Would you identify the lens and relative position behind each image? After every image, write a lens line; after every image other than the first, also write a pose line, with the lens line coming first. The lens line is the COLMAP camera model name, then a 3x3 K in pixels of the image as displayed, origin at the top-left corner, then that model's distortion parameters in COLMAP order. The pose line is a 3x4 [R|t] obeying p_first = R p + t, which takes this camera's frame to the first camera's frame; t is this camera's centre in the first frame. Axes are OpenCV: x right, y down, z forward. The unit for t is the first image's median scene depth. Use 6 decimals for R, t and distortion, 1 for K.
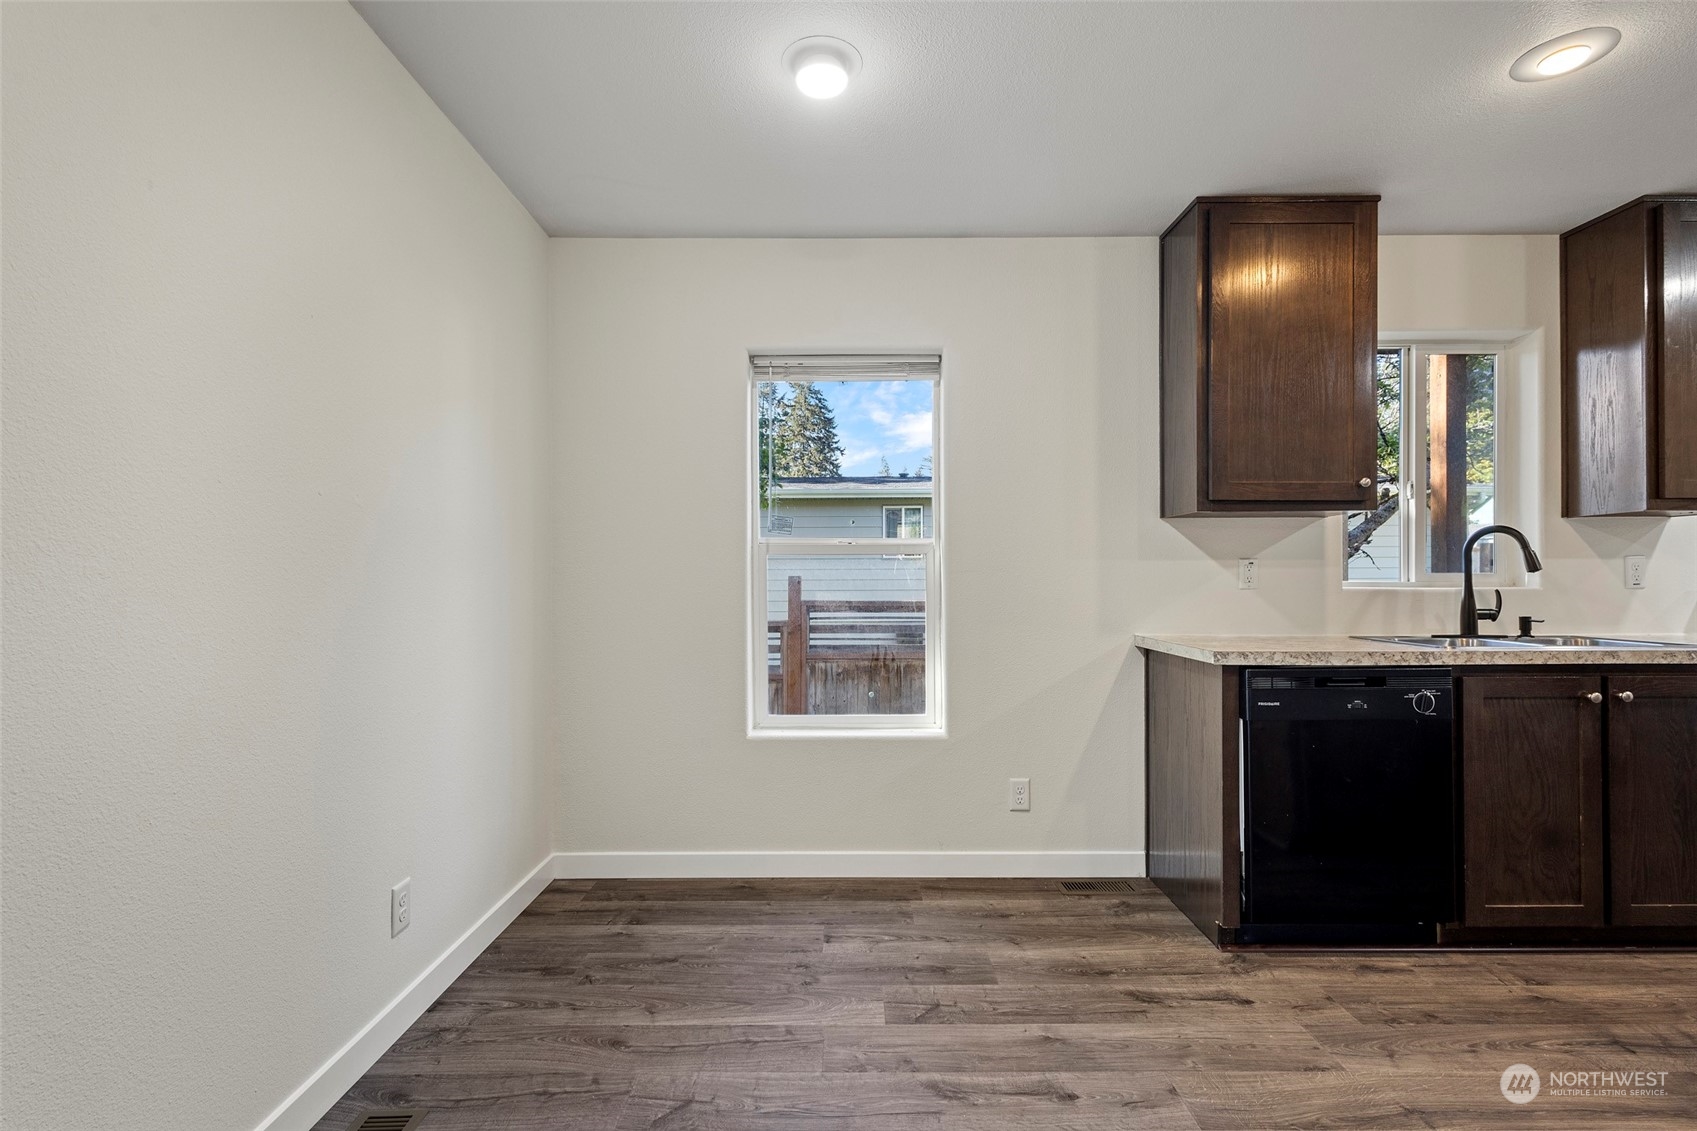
lens RADIAL K [[776.6, 0, 849.4], [0, 776.6, 572.6], [0, 0, 1]] dist [0.011604, -0.003252]
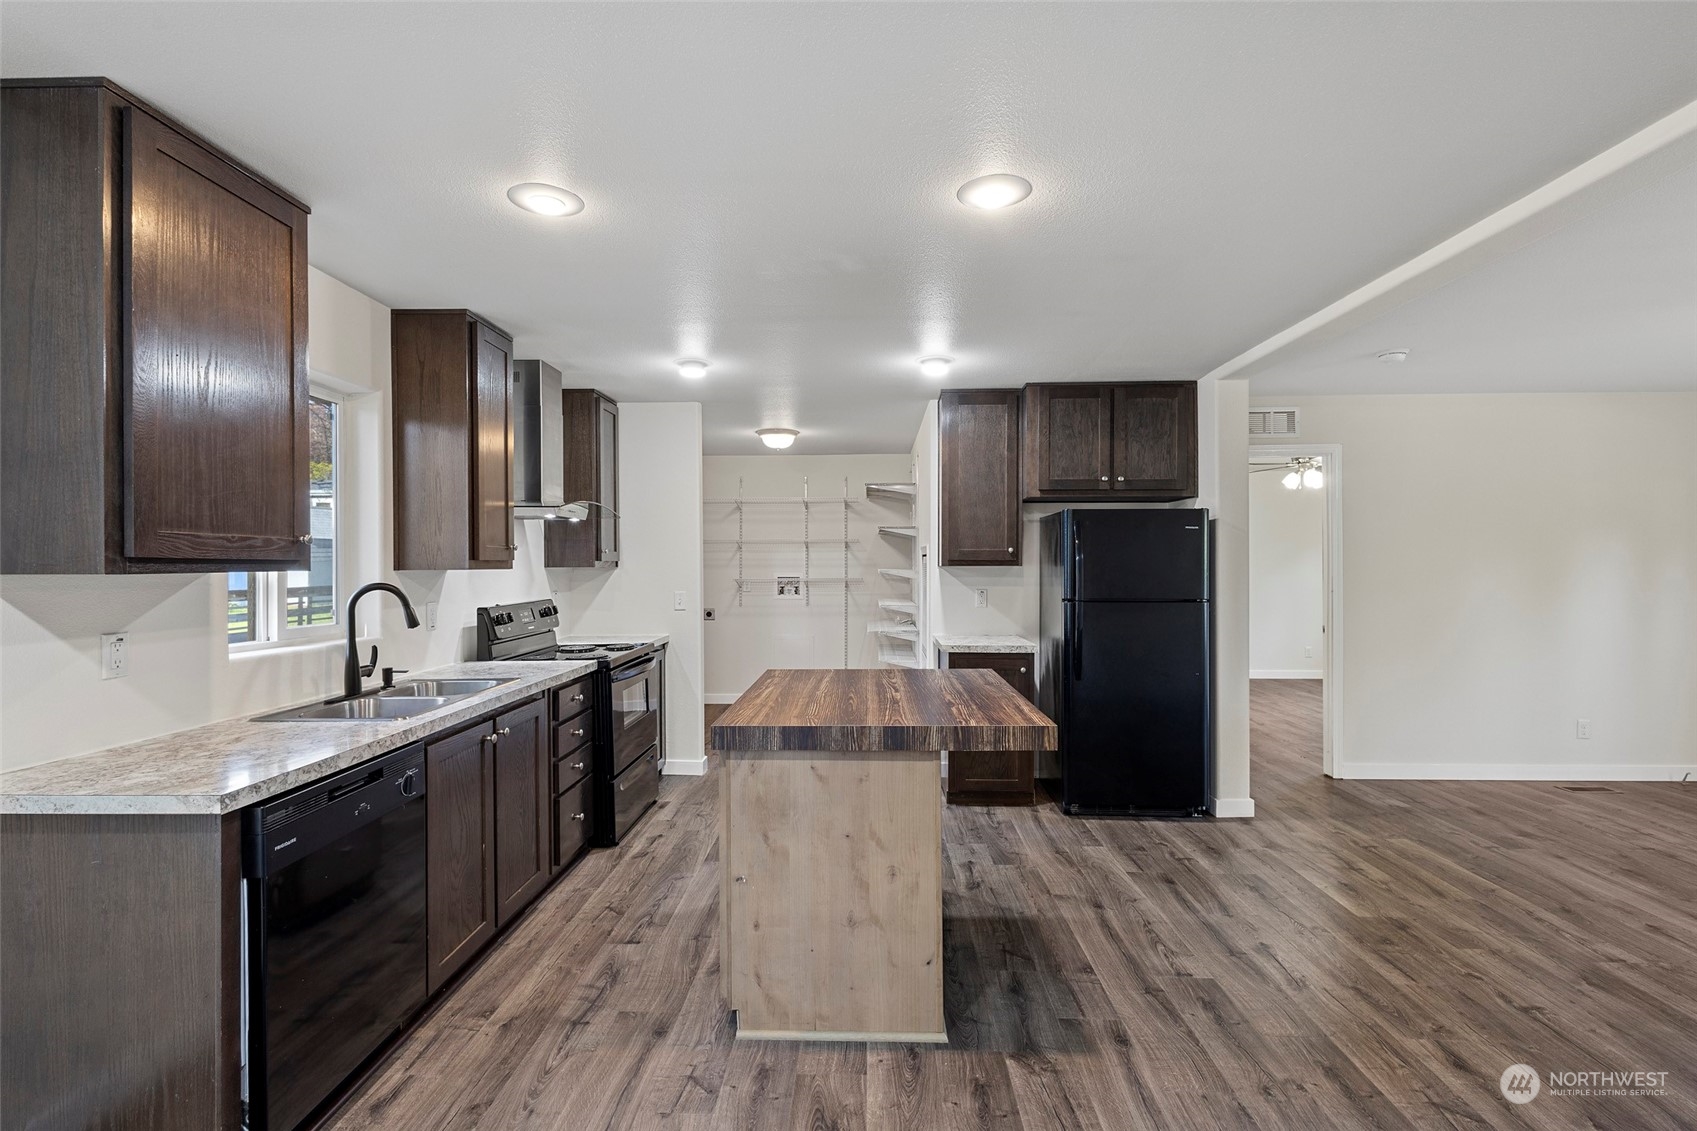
lens RADIAL K [[776.6, 0, 849.7], [0, 776.6, 563.0], [0, 0, 1]] dist [0.011604, -0.003252]
pose [[0.027942, 0.004708, 0.999598, -0.189997], [-0.001235, 0.999988, -0.004675, -0.094547], [-0.999609, -0.001104, 0.027947, 0.418237]]
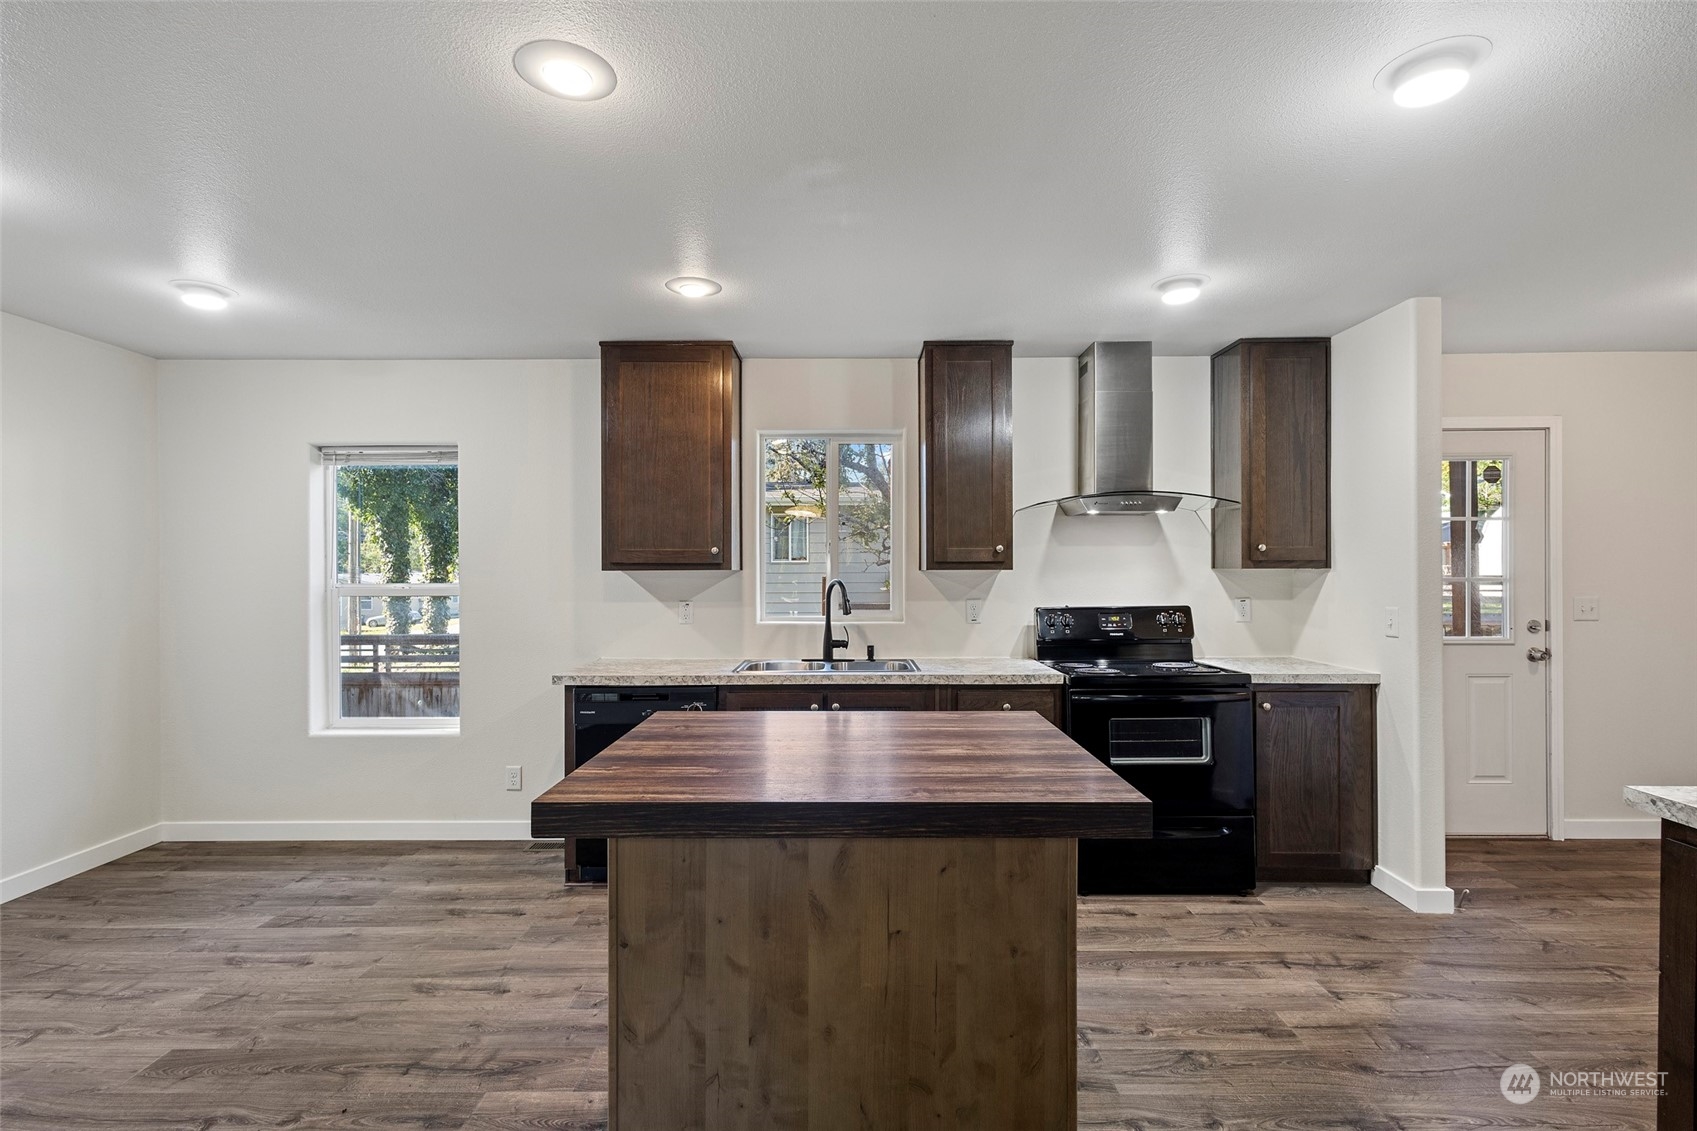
lens RADIAL K [[776.6, 0, 839.4], [0, 776.6, 568.6], [0, 0, 1]] dist [0.011604, -0.003252]
pose [[0.999983, 0.000572, -0.005866, 0.967217], [-0.000571, 1.000000, 0.000071, -0.091271], [0.005866, -0.000068, 0.999983, -0.407936]]
